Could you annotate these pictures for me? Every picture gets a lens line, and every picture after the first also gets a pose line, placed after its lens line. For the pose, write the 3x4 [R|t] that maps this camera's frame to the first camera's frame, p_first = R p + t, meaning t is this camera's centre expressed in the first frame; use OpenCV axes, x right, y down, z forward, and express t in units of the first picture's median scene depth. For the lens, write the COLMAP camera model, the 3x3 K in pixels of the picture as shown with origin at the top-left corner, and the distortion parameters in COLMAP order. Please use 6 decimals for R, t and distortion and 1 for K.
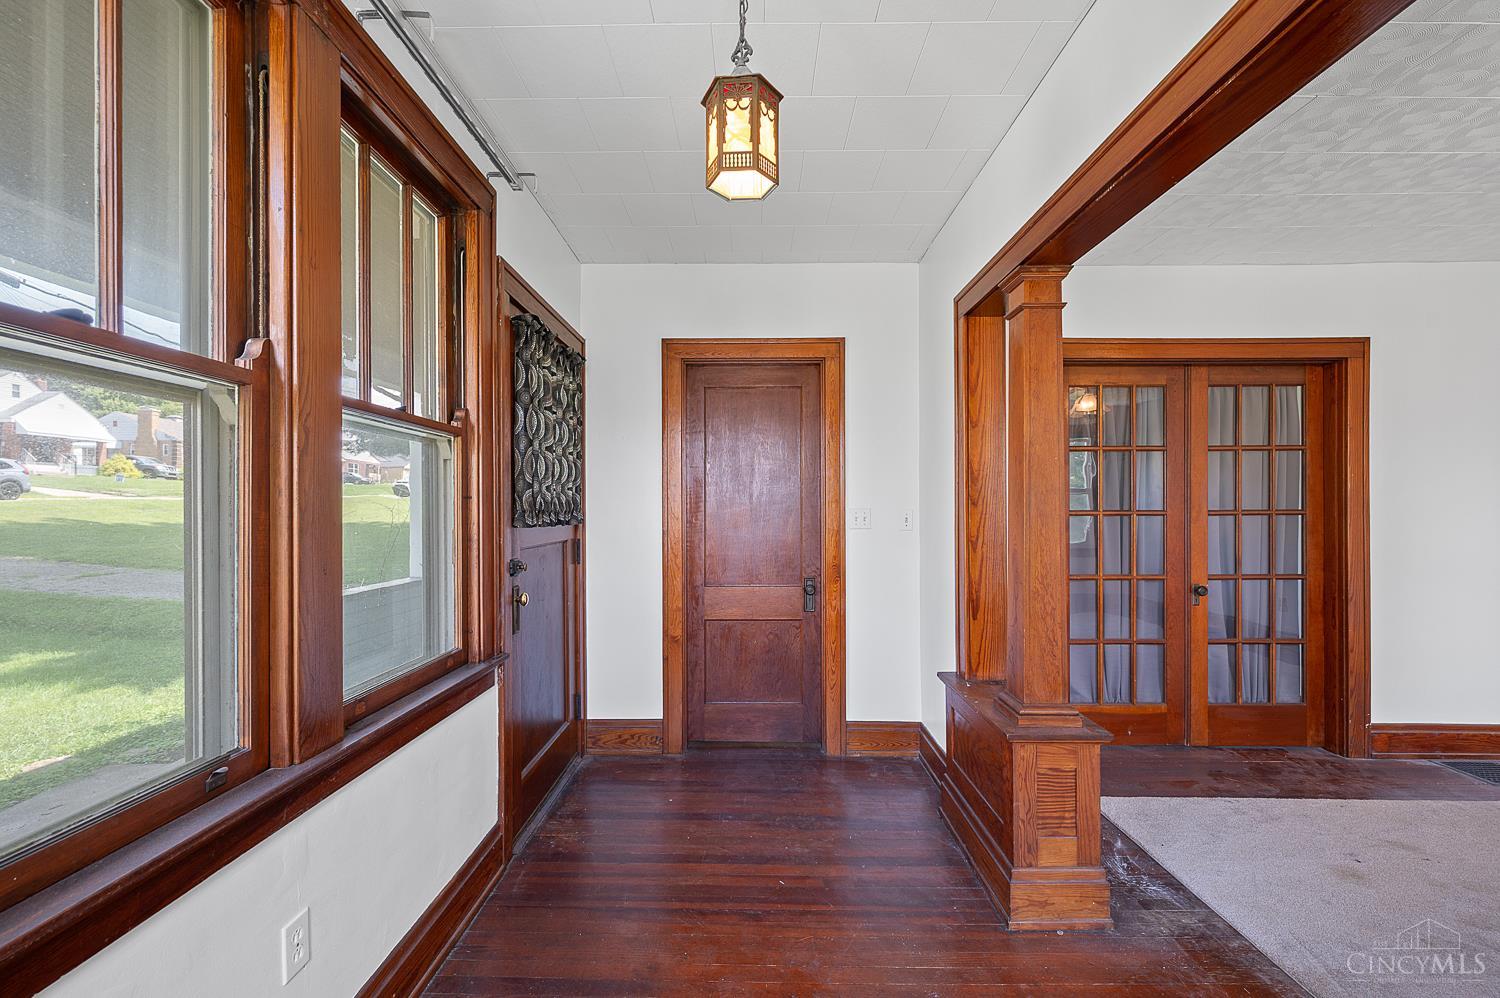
lens RADIAL K [[616.6, 0, 747.8], [0, 616.6, 507.5], [0, 0, 1]] dist [-0.000003, 0.000114]
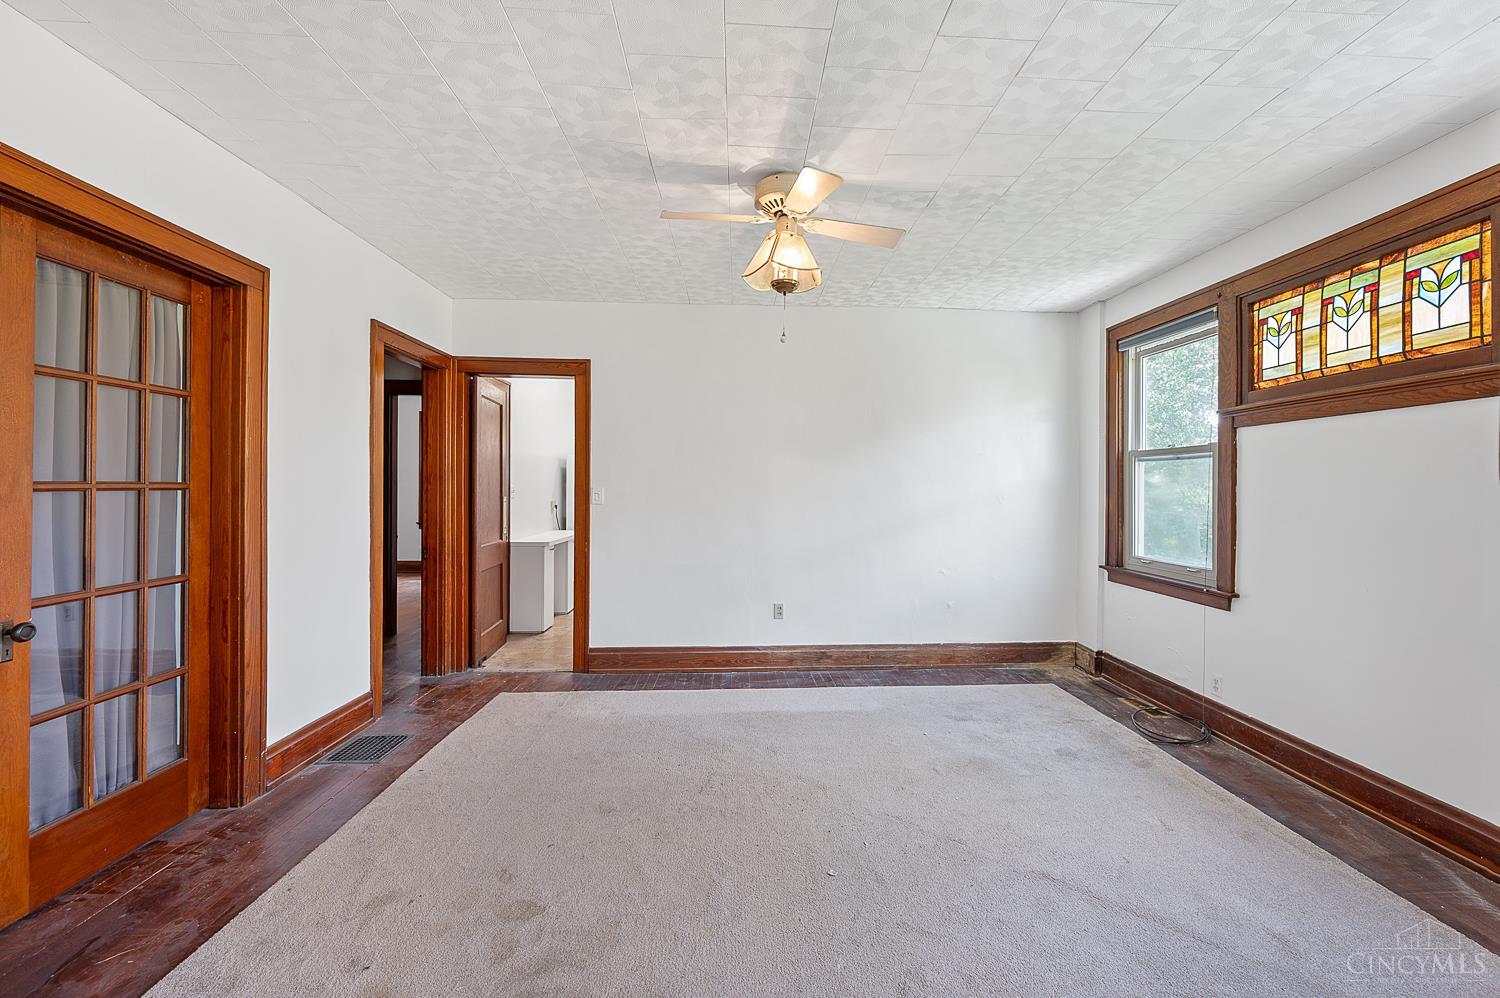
lens RADIAL K [[616.5, 0, 766.0], [0, 616.5, 488.8], [0, 0, 1]] dist [-0.000413, 0.000082]
pose [[-0.067549, -0.000292, 0.997716, 0.157420], [-0.009687, 0.999953, -0.000363, 0.004597], [-0.997669, -0.009690, -0.067548, 0.390125]]
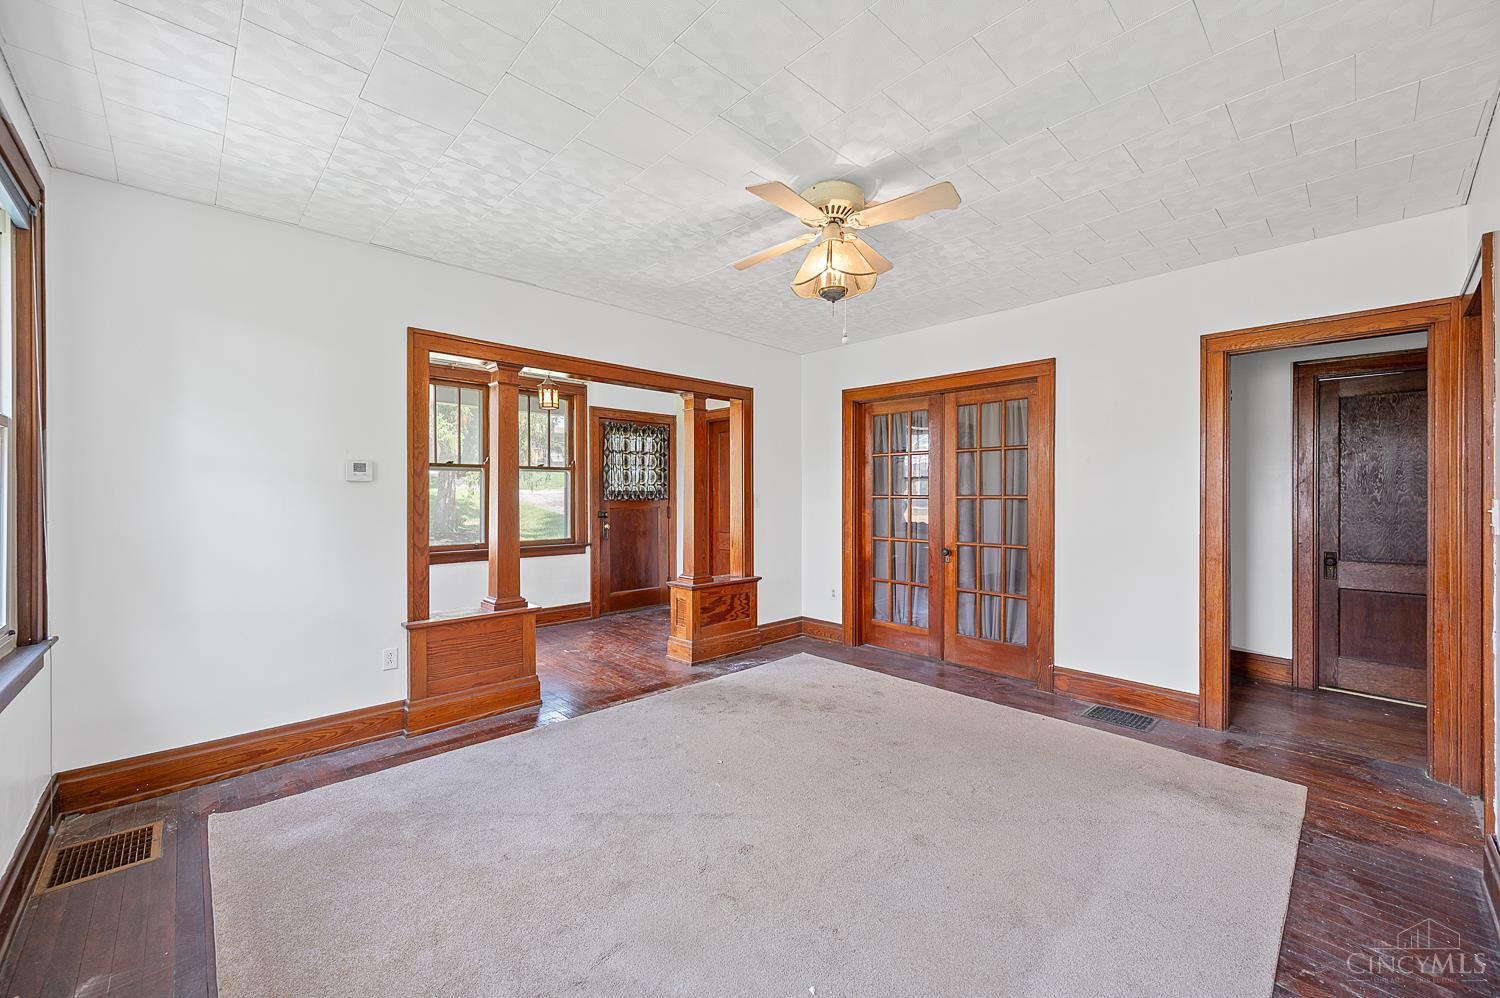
lens RADIAL K [[596.7, 0, 752.6], [0, 596.7, 494.4], [0, 0, 1]] dist [0.002894, 0.000086]
pose [[0.704603, 0.002115, -0.709599, 1.379540], [0.000059, 0.999995, 0.003039, -0.001094], [0.709602, -0.002183, 0.704600, -0.276526]]
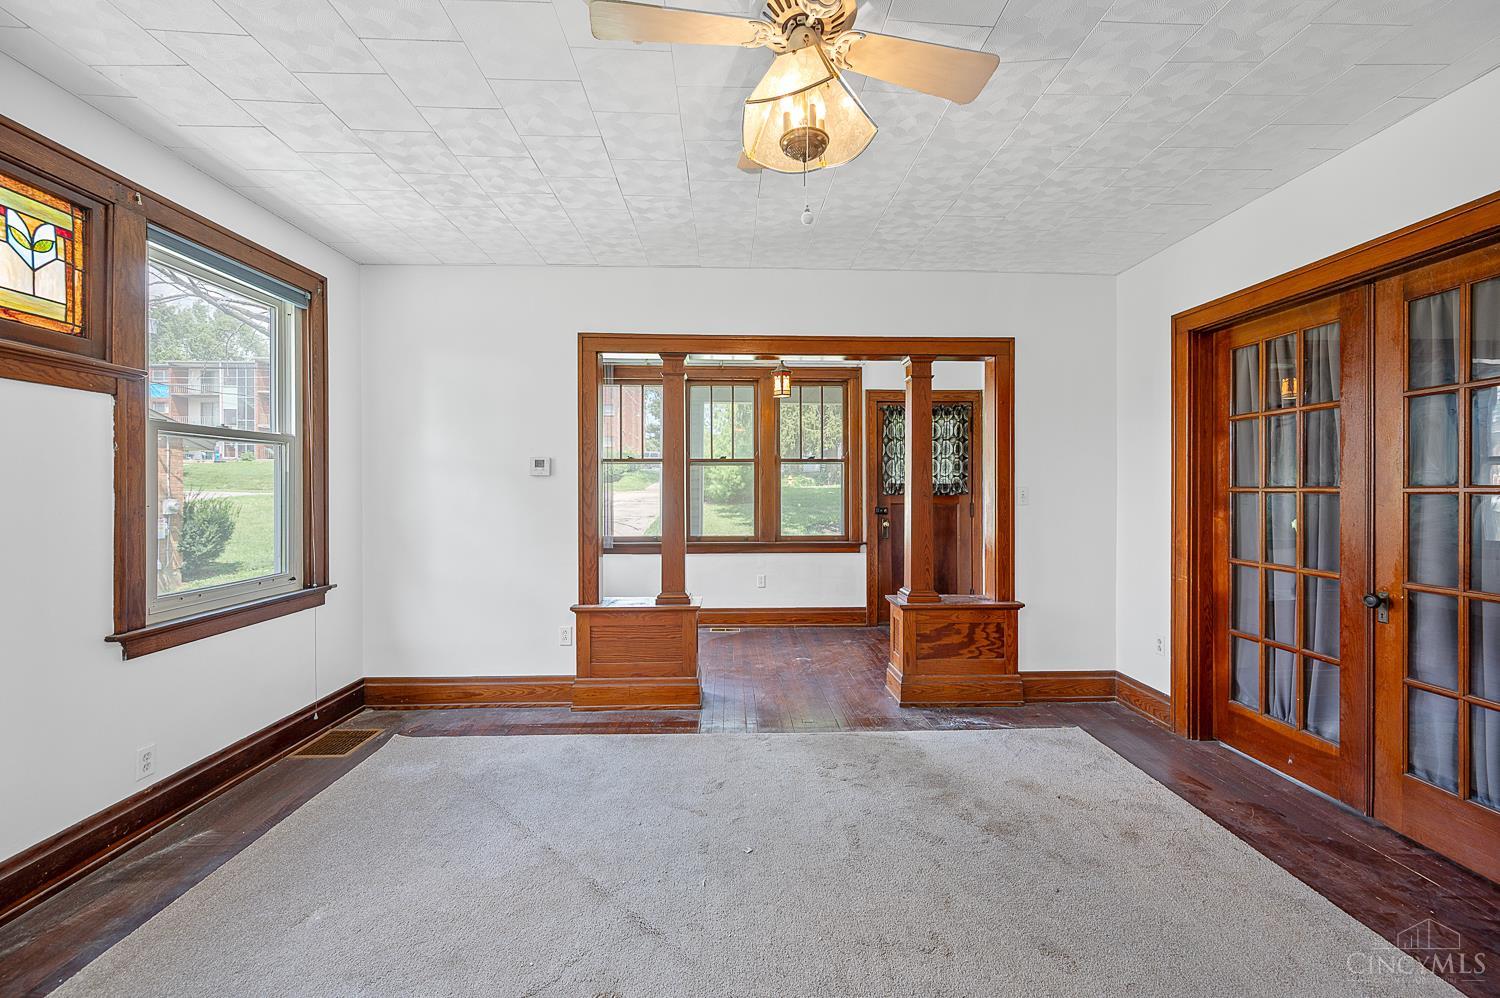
lens RADIAL K [[598.7, 0, 748.2], [0, 598.7, 490.7], [0, 0, 1]] dist [0.001477, 0.000077]
pose [[0.047158, 0.003216, -0.998882, 1.366523], [0.003355, 0.999989, 0.003378, 0.005332], [0.998882, -0.003510, 0.047146, 0.253954]]
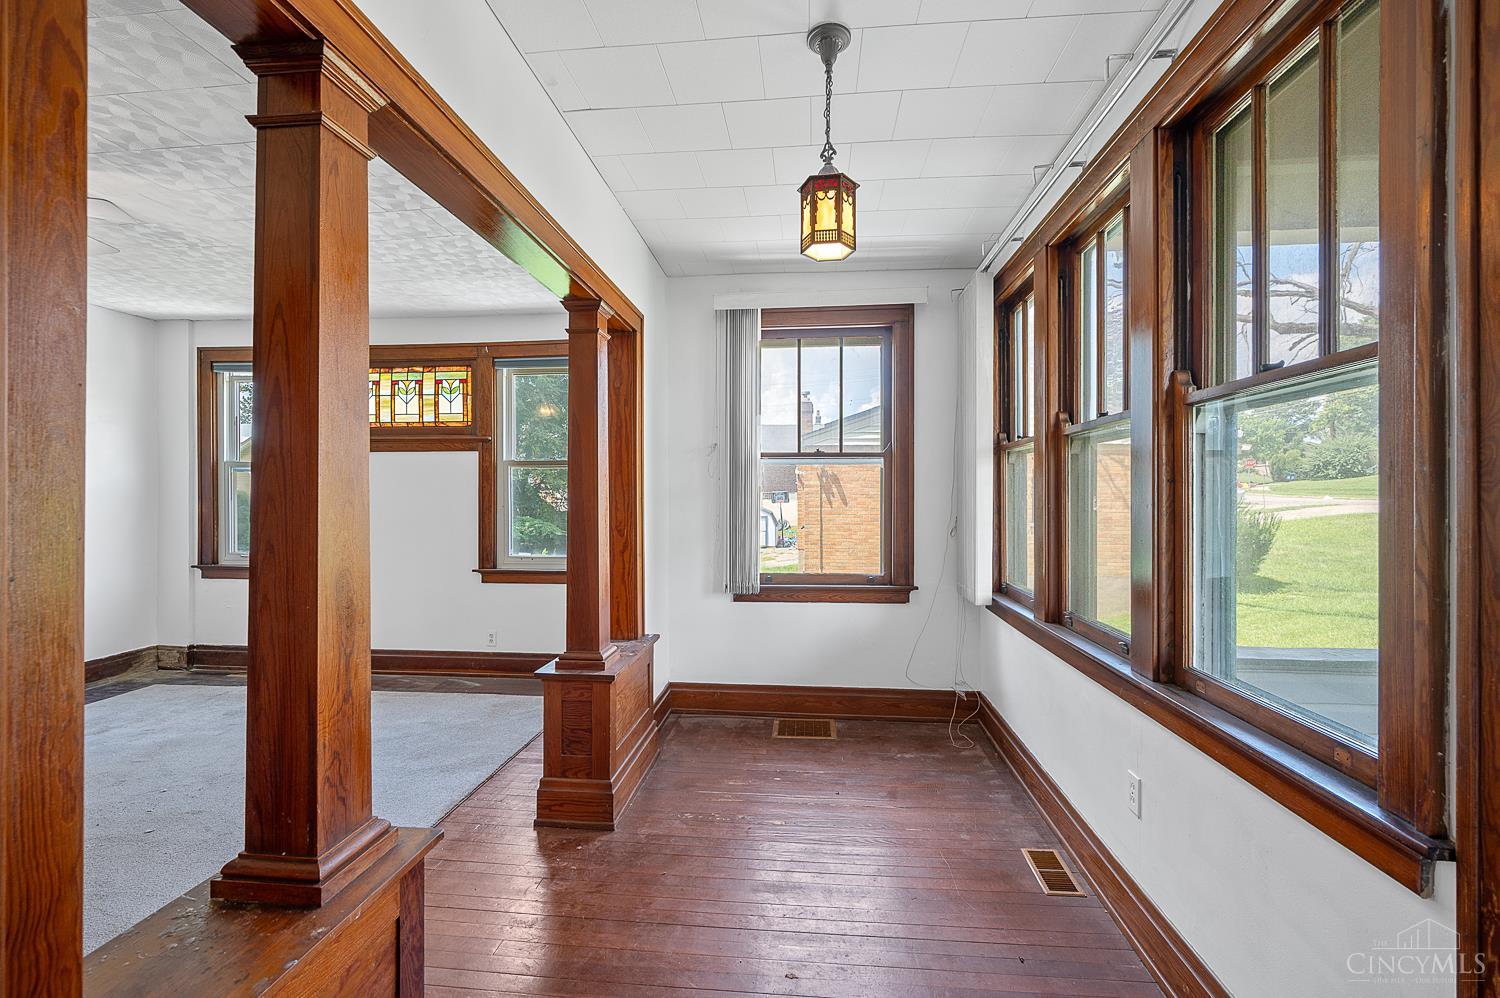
lens RADIAL K [[657.8, 0, 754.0], [0, 657.8, 494.2], [0, 0, 1]] dist [0.002000, 0.000241]
pose [[-0.996441, 0.000189, 0.084291, 0.009789], [-0.000136, 0.999993, -0.003848, 0.001838], [-0.084291, -0.003846, -0.996434, 0.966343]]
